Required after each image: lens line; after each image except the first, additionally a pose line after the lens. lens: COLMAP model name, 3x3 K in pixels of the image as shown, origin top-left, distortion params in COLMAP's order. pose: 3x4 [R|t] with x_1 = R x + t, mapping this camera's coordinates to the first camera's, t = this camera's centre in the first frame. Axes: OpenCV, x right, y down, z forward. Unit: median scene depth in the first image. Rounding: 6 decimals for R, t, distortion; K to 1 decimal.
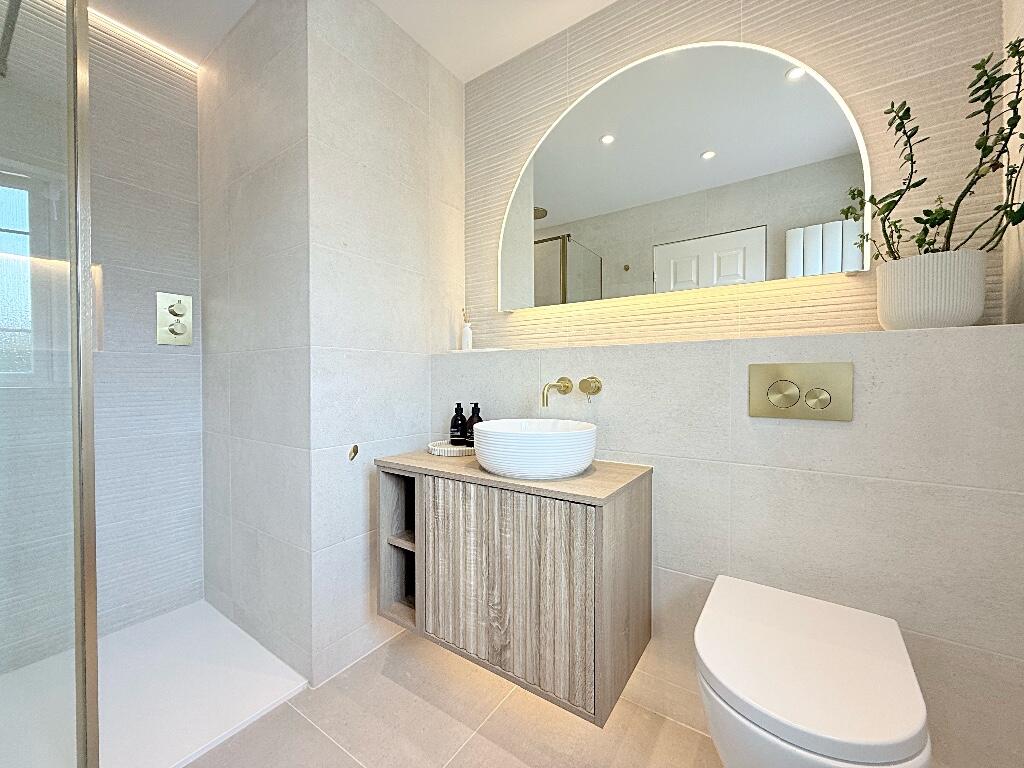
lens RADIAL K [[407.5, 0, 511.3], [0, 407.5, 385.0], [0, 0, 1]] dist [-0.001904, -0.000091]
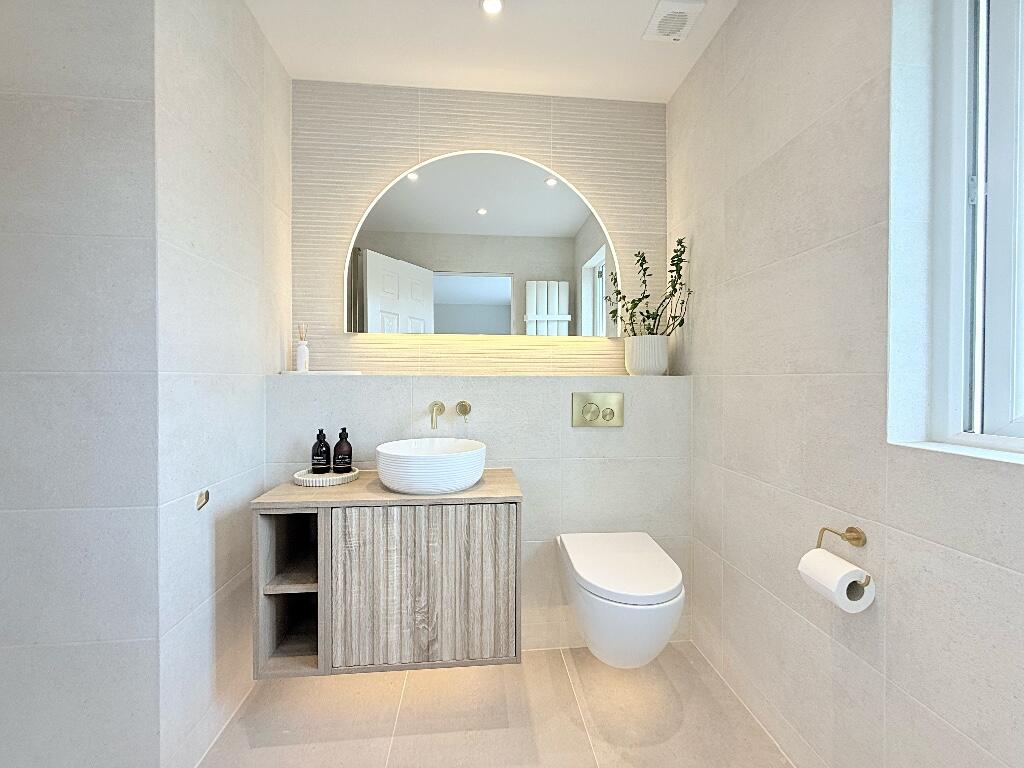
lens RADIAL K [[407.5, 0, 511.3], [0, 407.5, 385.0], [0, 0, 1]] dist [-0.001904, -0.000091]
pose [[0.771196, -0.004898, 0.636579, -0.547449], [0.006540, 0.999979, -0.000230, -0.078157], [-0.636564, 0.004341, 0.771212, -0.034351]]
